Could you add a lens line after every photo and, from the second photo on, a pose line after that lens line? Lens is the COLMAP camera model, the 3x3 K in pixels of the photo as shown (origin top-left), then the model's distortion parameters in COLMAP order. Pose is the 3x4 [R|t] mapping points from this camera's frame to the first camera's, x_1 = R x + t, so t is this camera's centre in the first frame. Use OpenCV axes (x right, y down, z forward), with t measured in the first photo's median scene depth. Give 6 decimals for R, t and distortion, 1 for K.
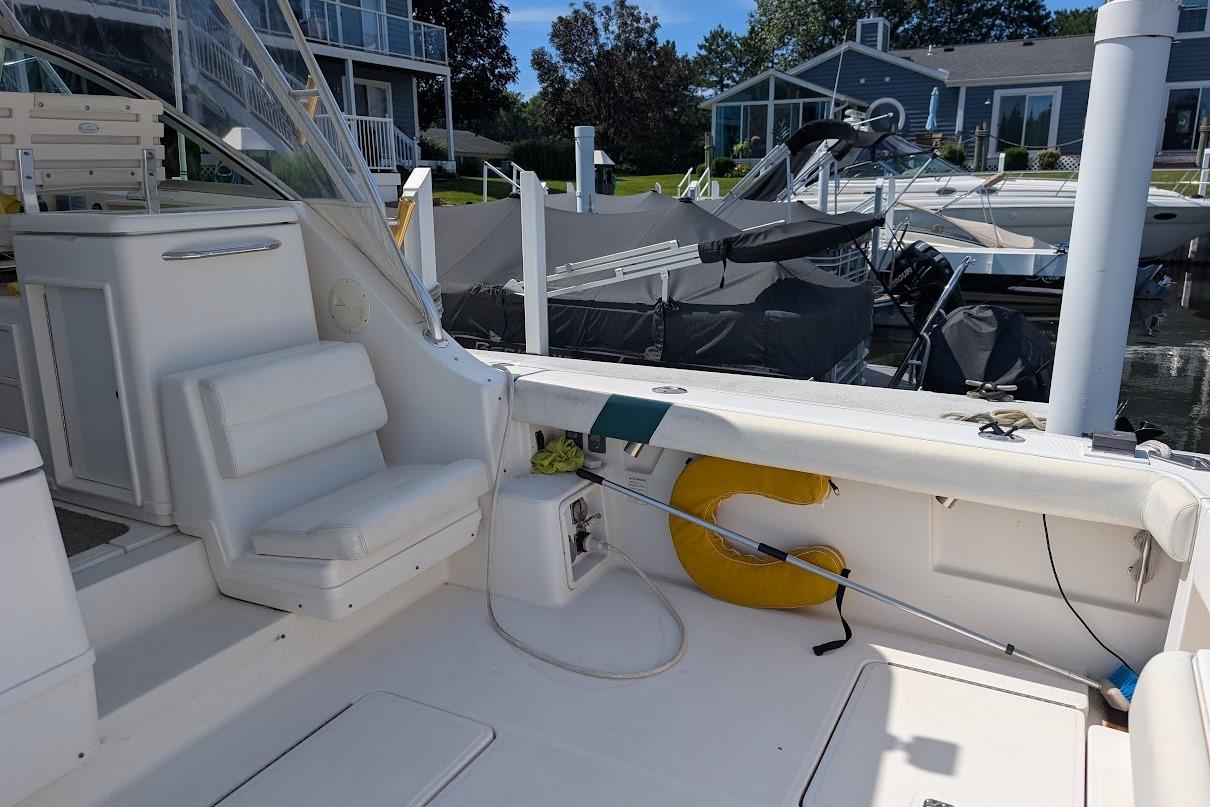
lens RADIAL K [[868.1, 0, 643.8], [0, 868.1, 427.8], [0, 0, 1]] dist [0.038257, -0.057456]
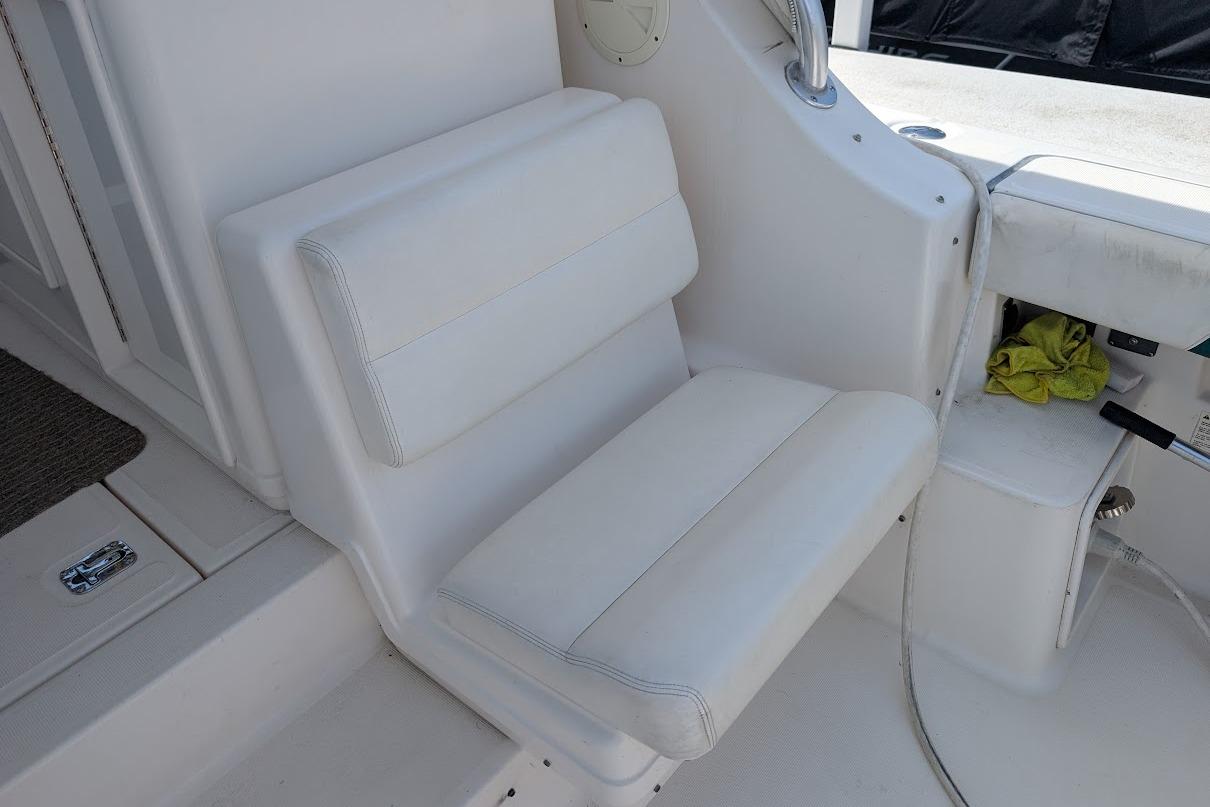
lens RADIAL K [[894.0, 0, 606.7], [0, 894.0, 438.2], [0, 0, 1]] dist [-0.001821, 0.056224]
pose [[0.975261, 0.110825, -0.191270, -0.237377], [-0.032470, 0.927682, 0.371957, -0.100218], [0.218660, -0.356544, 0.908330, 0.520972]]
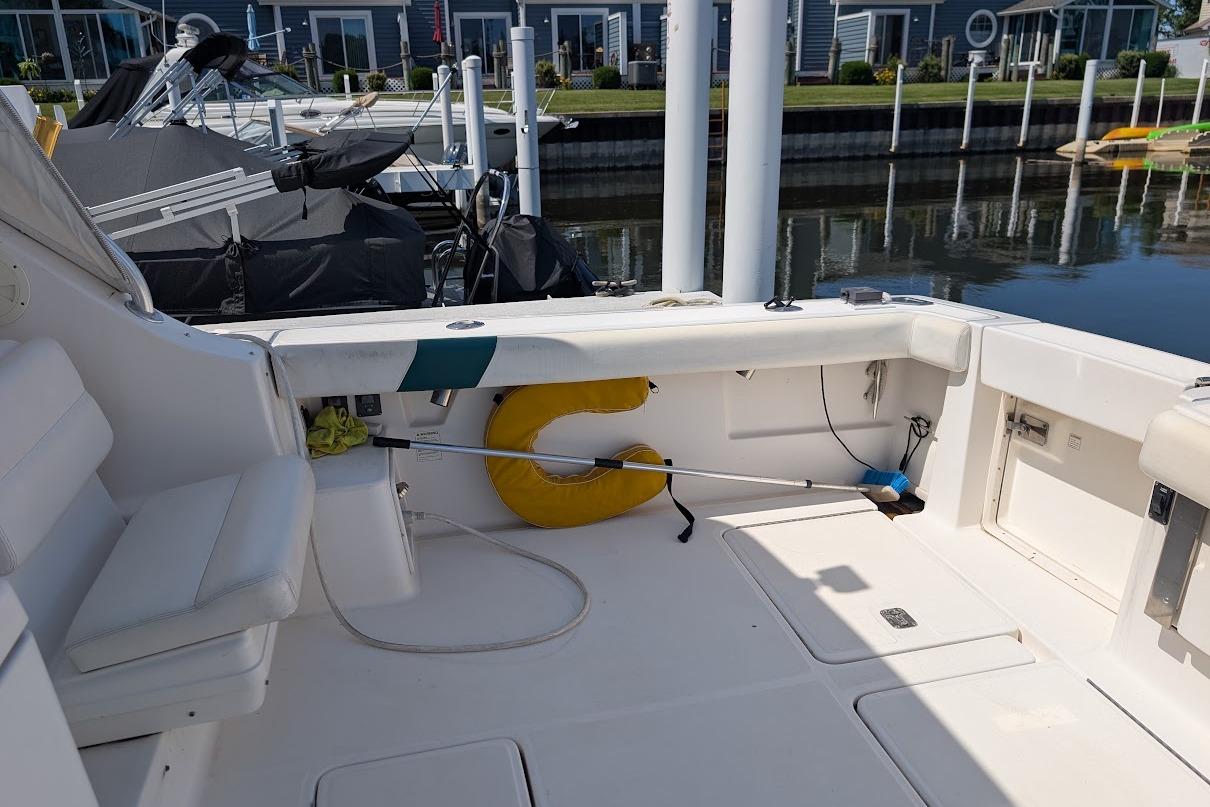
lens RADIAL K [[854.3, 0, 604.3], [0, 854.3, 406.7], [0, 0, 1]] dist [0.032236, -0.029798]
pose [[0.759575, -0.231262, 0.607917, -0.406766], [0.193668, 0.972676, 0.128041, -0.045353], [-0.620917, 0.020477, 0.783609, 0.209051]]
